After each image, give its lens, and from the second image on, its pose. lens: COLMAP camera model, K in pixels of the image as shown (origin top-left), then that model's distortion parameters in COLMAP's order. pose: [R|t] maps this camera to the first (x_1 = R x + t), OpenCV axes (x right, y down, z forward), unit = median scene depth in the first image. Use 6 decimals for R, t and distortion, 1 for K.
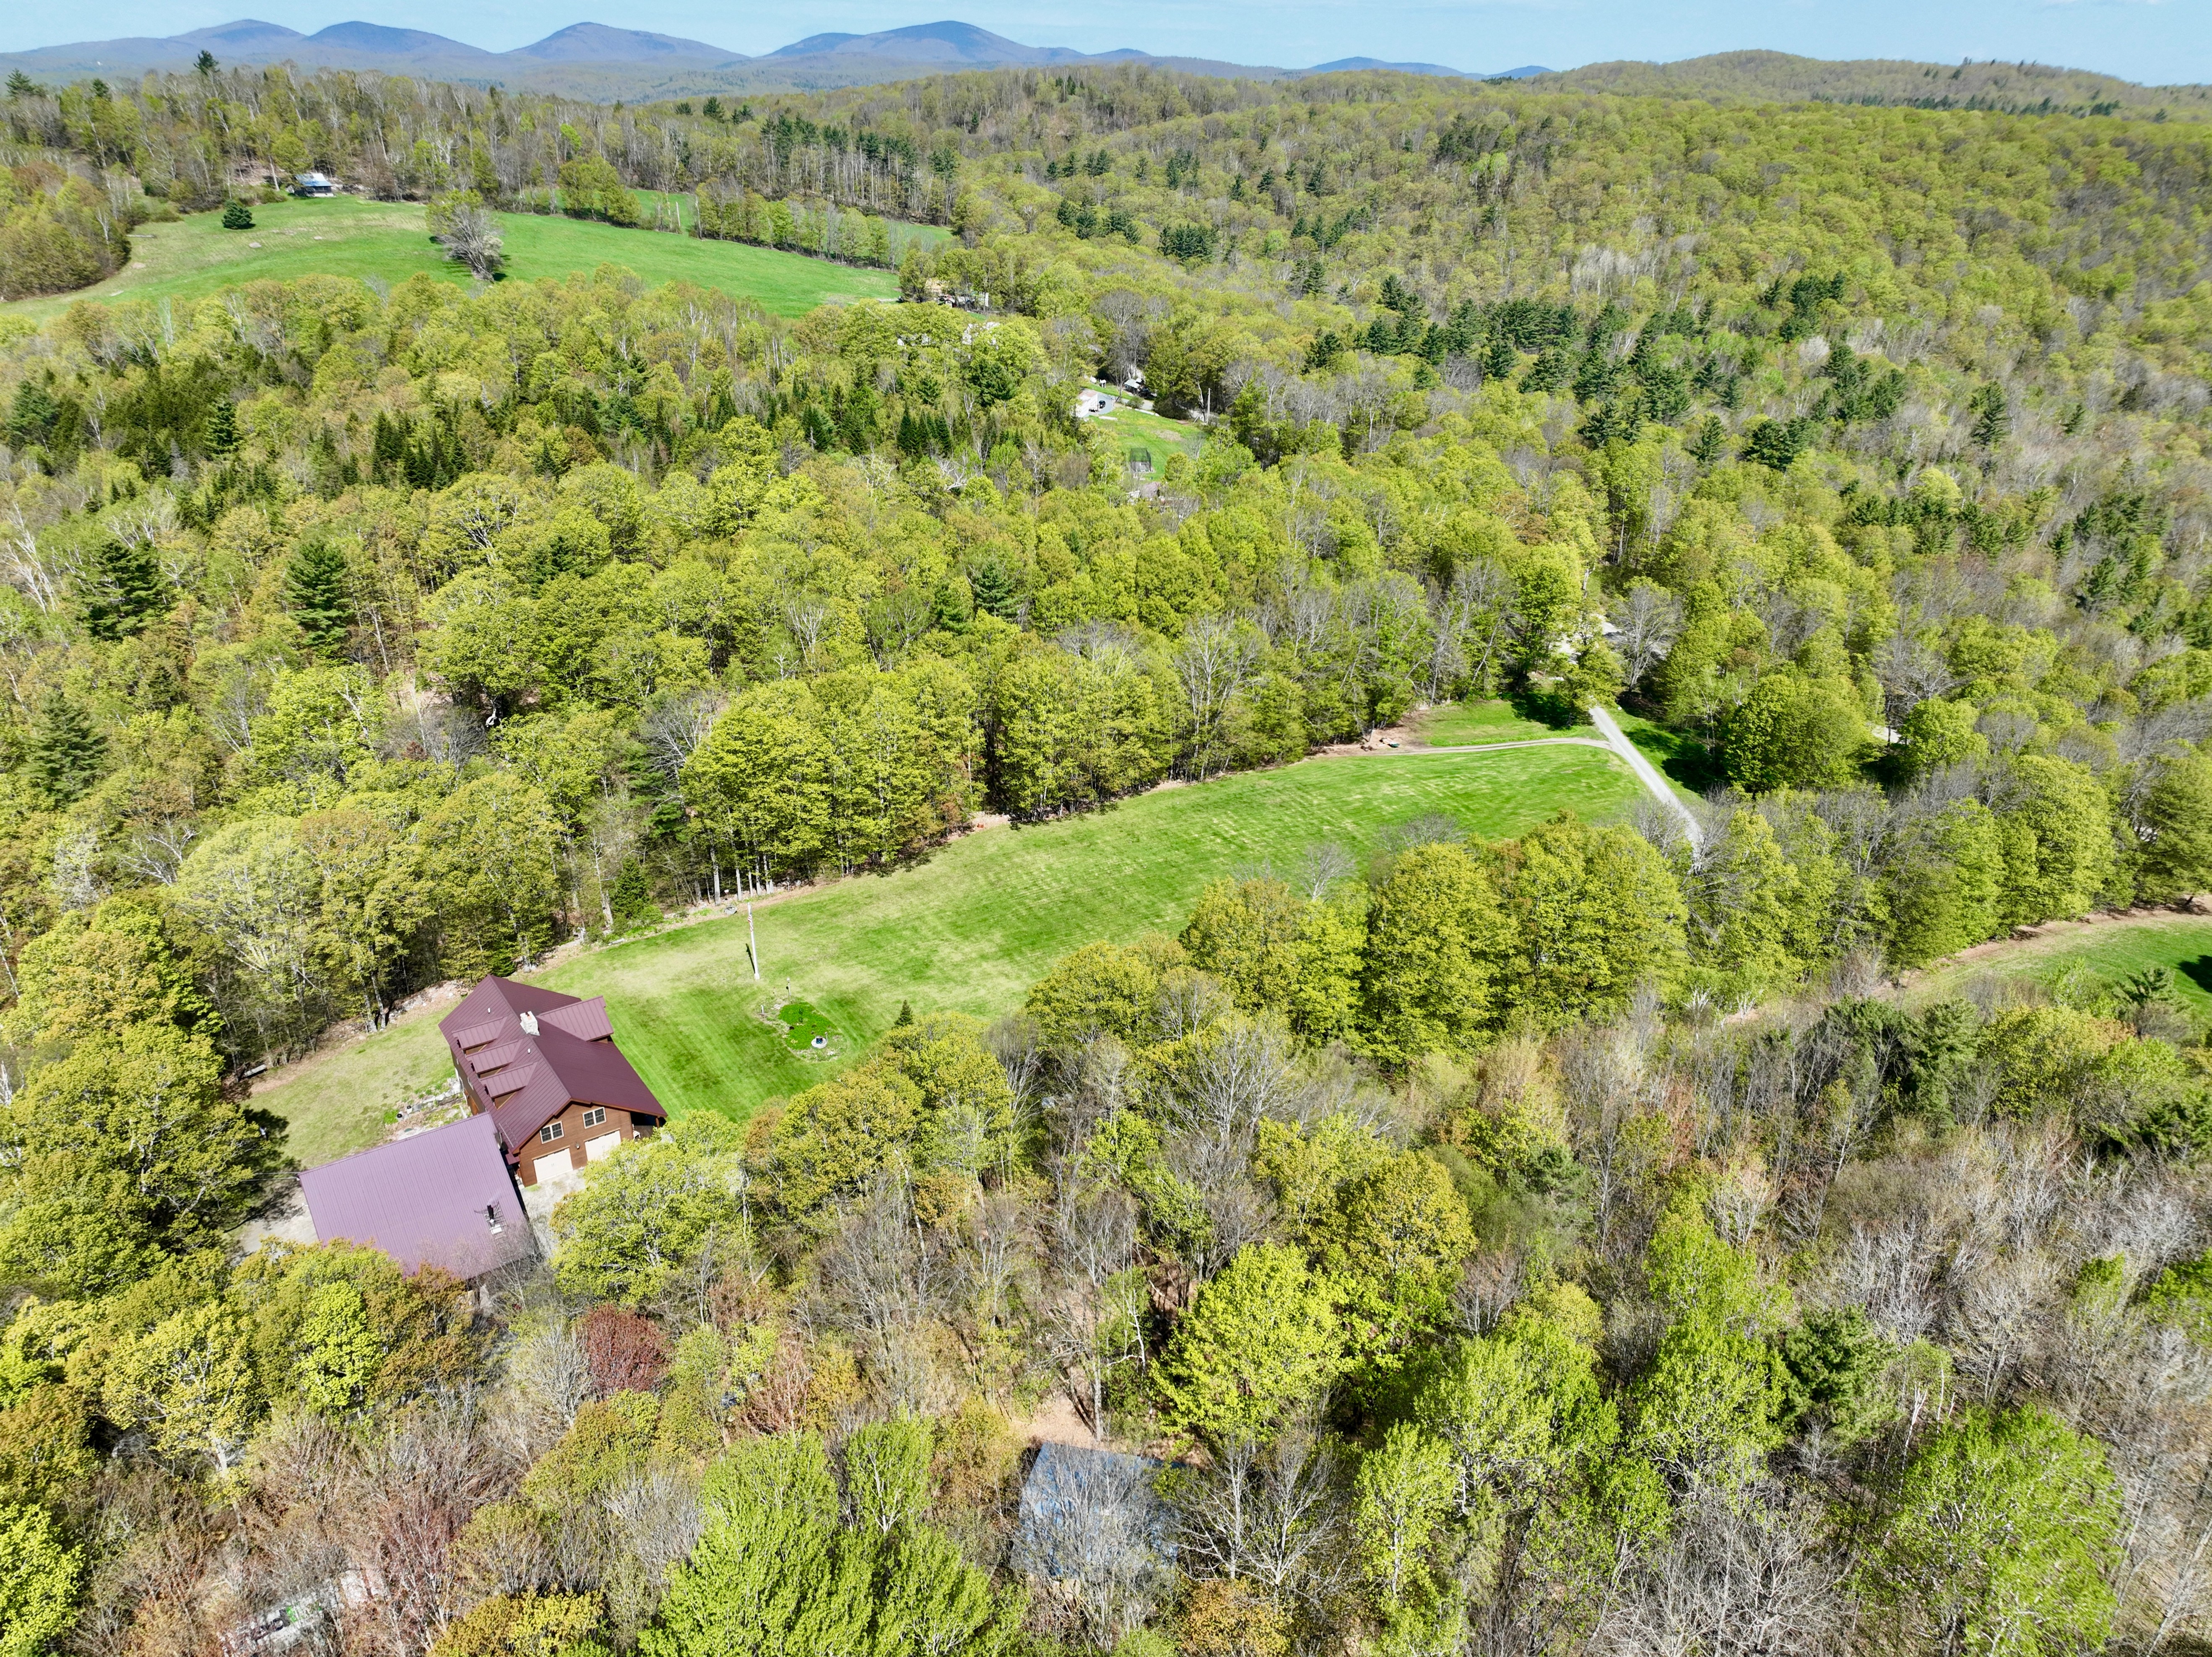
lens RADIAL K [[1564.1, 0, 1102.5], [0, 1564.1, 831.4], [0, 0, 1]] dist [0.008808, 0.005609]
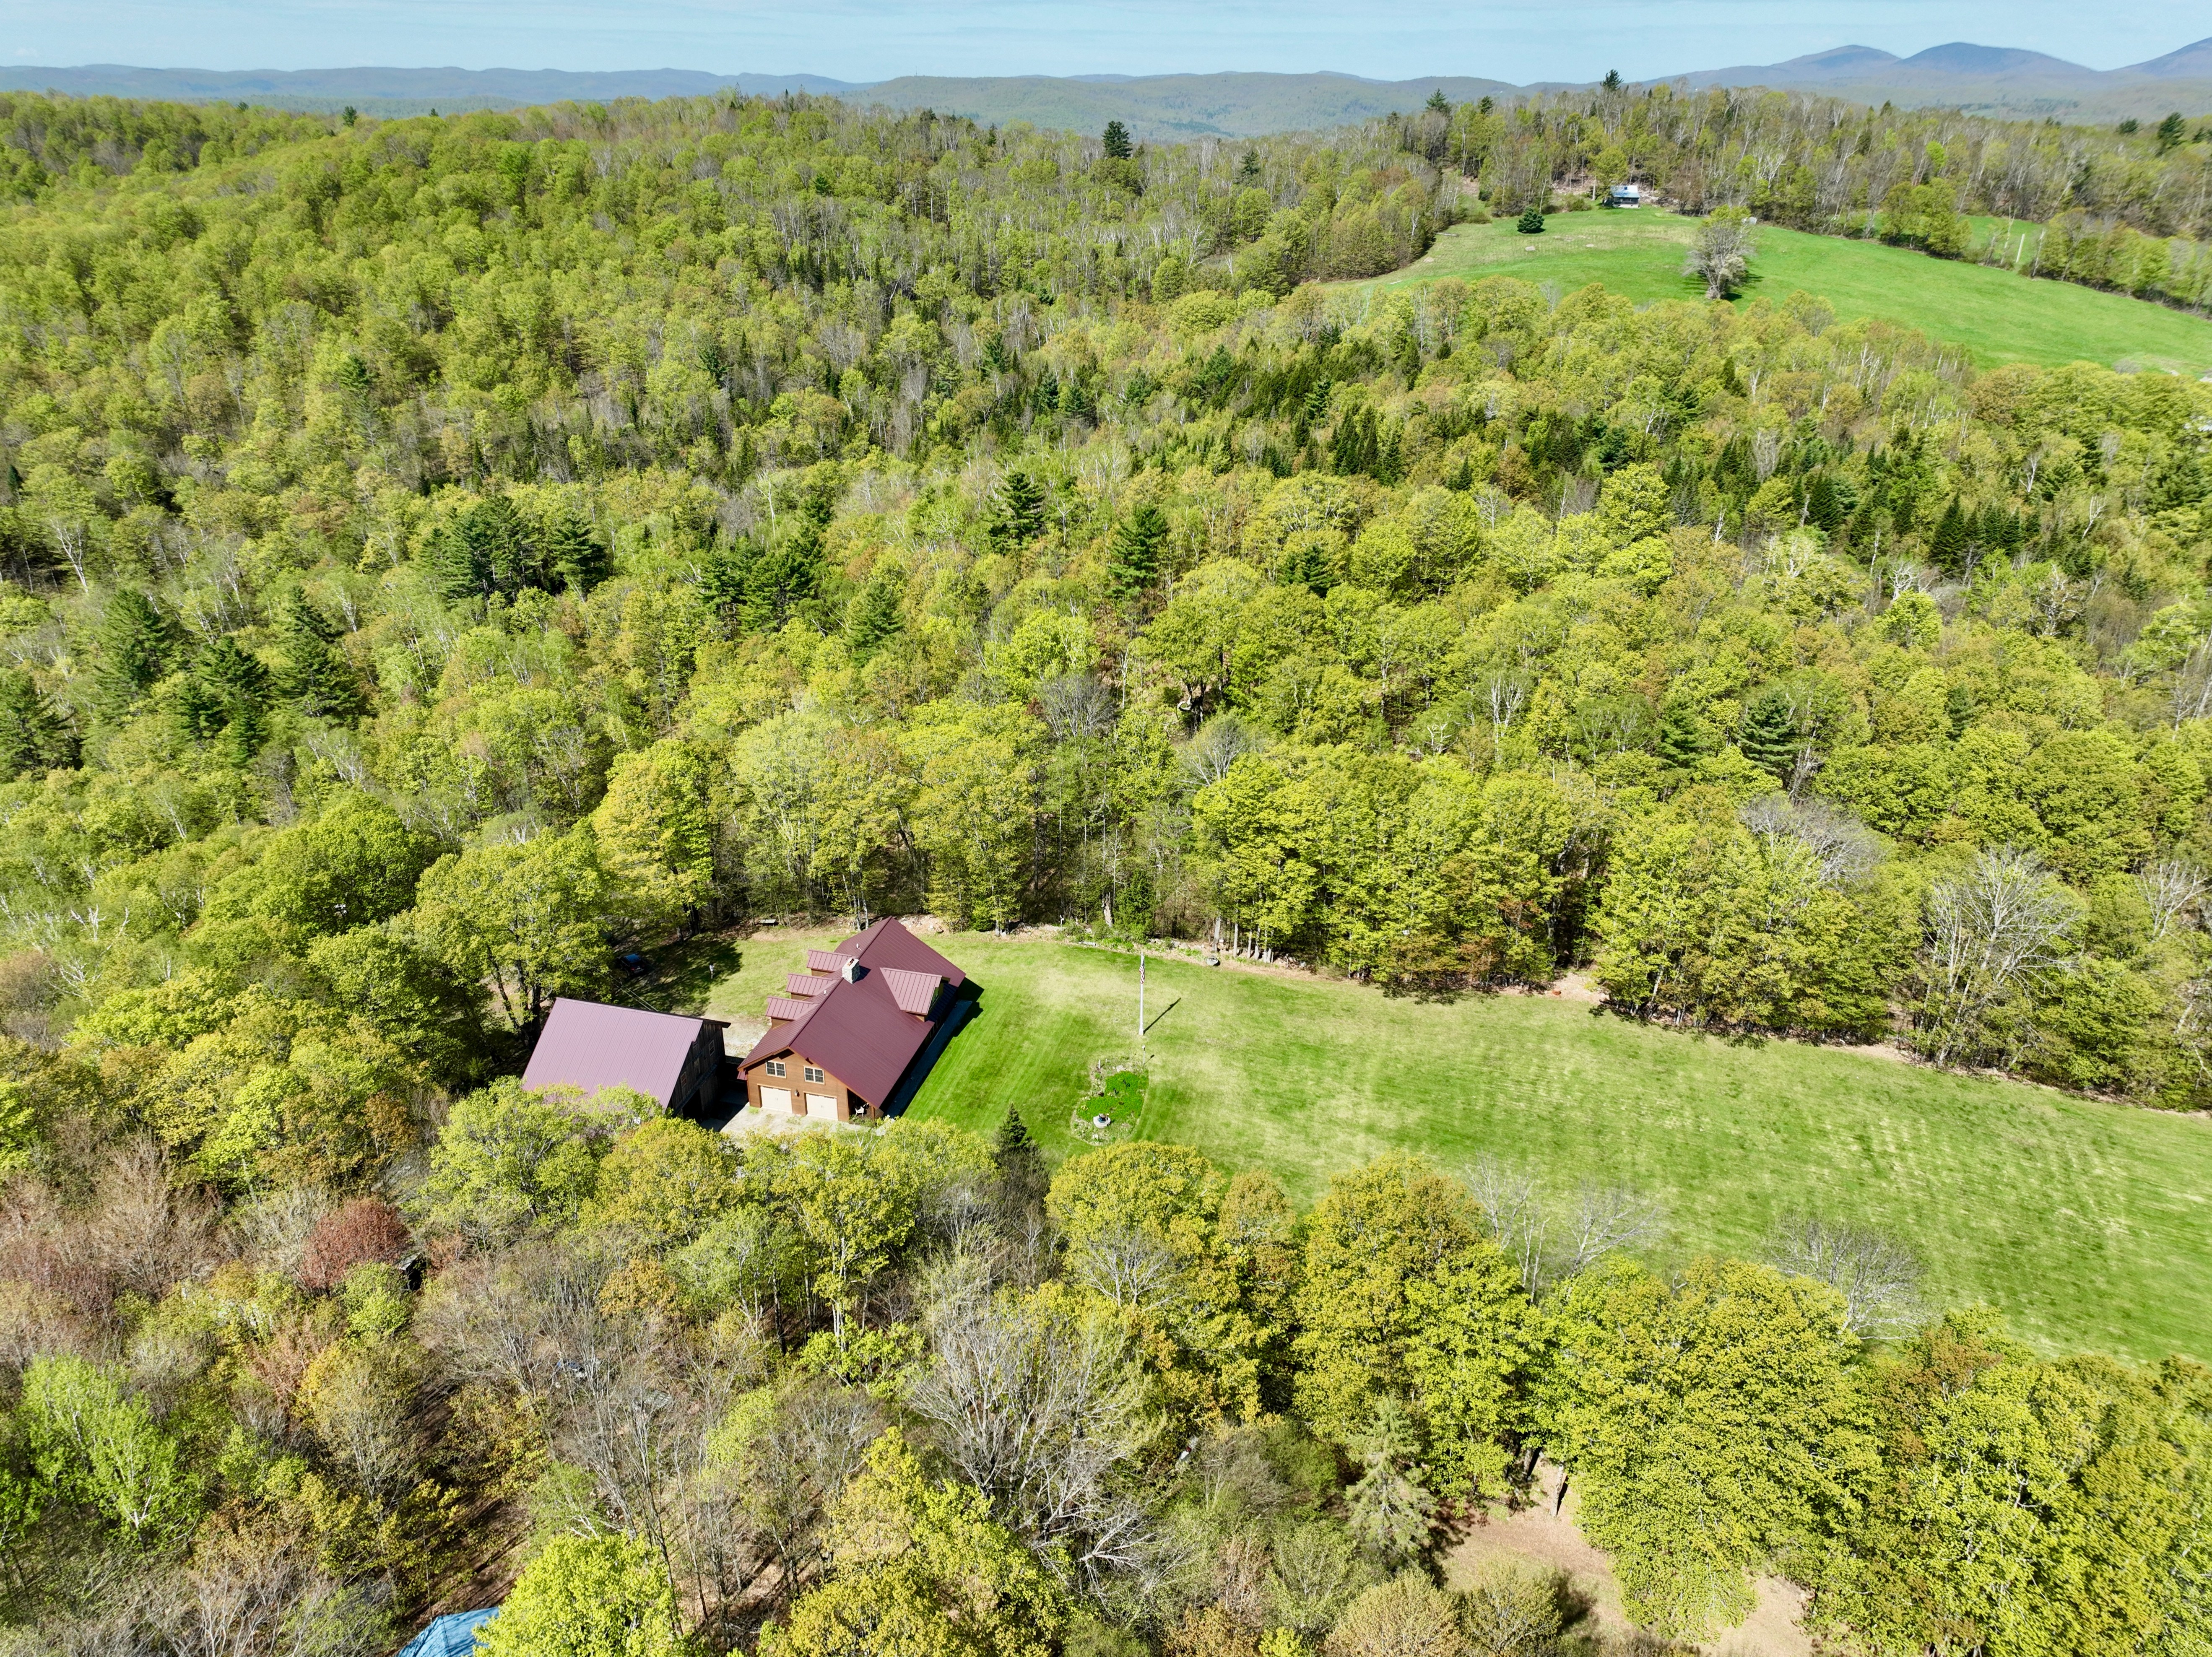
lens RADIAL K [[1564.1, 0, 1105.3], [0, 1564.1, 824.6], [0, 0, 1]] dist [0.008808, 0.005609]
pose [[0.644898, 0.323854, -0.692261, 0.121414], [-0.334858, 0.933945, 0.124971, -0.043287], [0.687006, 0.151215, 0.710744, 0.102939]]
